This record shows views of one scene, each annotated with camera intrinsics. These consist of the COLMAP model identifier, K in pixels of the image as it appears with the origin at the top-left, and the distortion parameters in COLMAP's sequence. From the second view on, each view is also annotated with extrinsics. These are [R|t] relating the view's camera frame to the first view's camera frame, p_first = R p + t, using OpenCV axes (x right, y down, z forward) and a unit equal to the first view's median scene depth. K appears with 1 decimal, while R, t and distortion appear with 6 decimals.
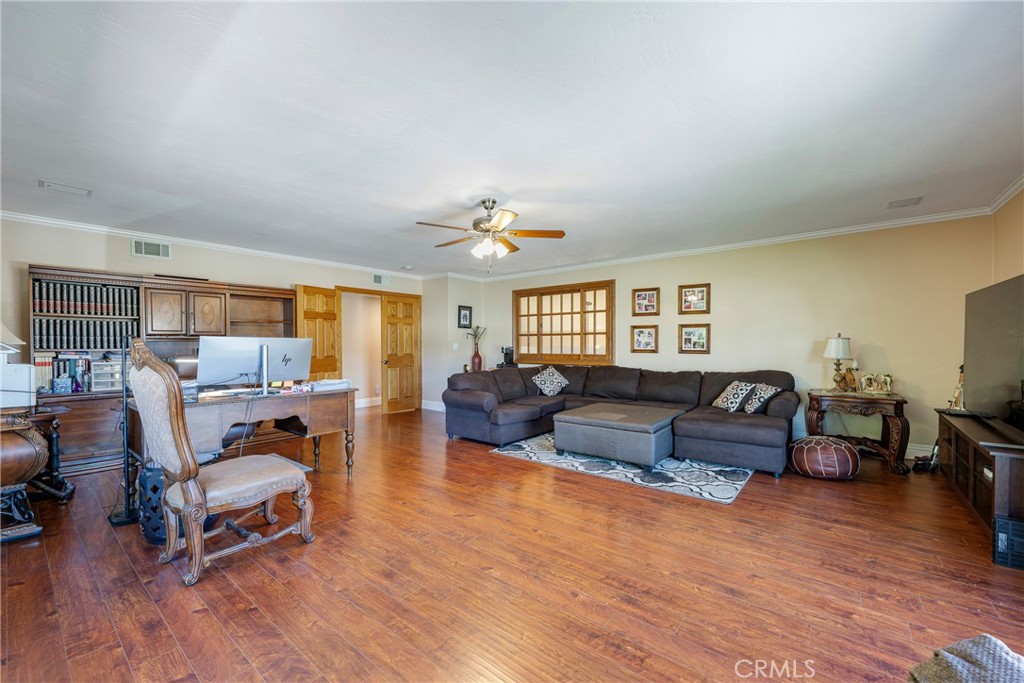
lens RADIAL K [[415.6, 0, 510.6], [0, 415.6, 345.4], [0, 0, 1]] dist [-0.002577, 0.000056]
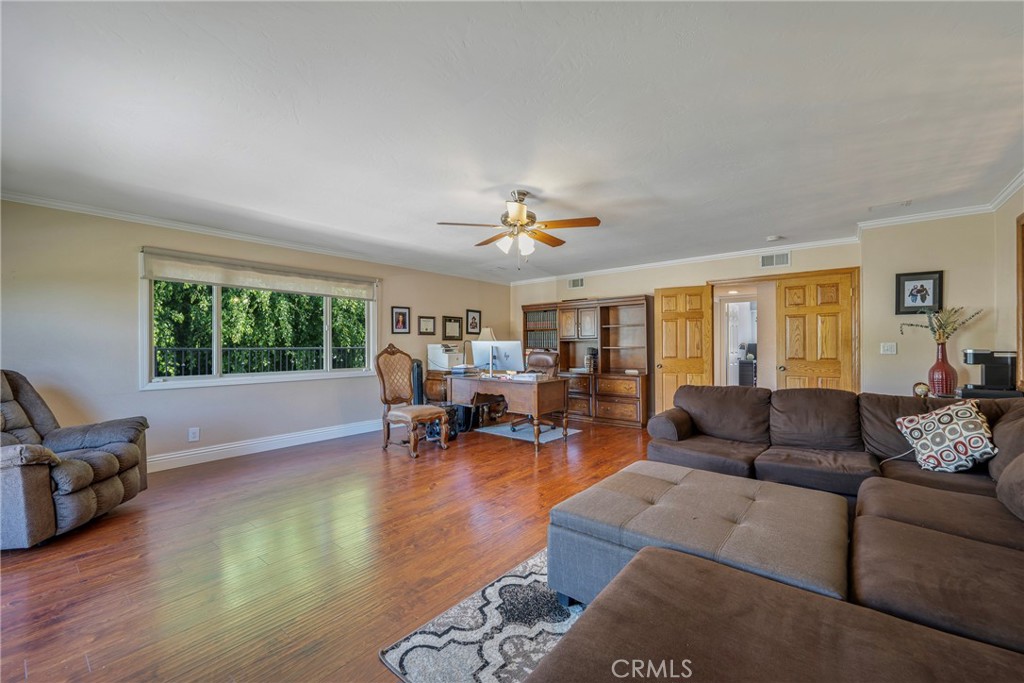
lens RADIAL K [[415.6, 0, 510.6], [0, 415.6, 345.4], [0, 0, 1]] dist [-0.002577, 0.000056]
pose [[-0.021287, 0.005072, -0.999761, 0.758231], [0.001829, 0.999986, 0.005035, -0.008413], [0.999772, -0.001722, -0.021296, 0.856211]]
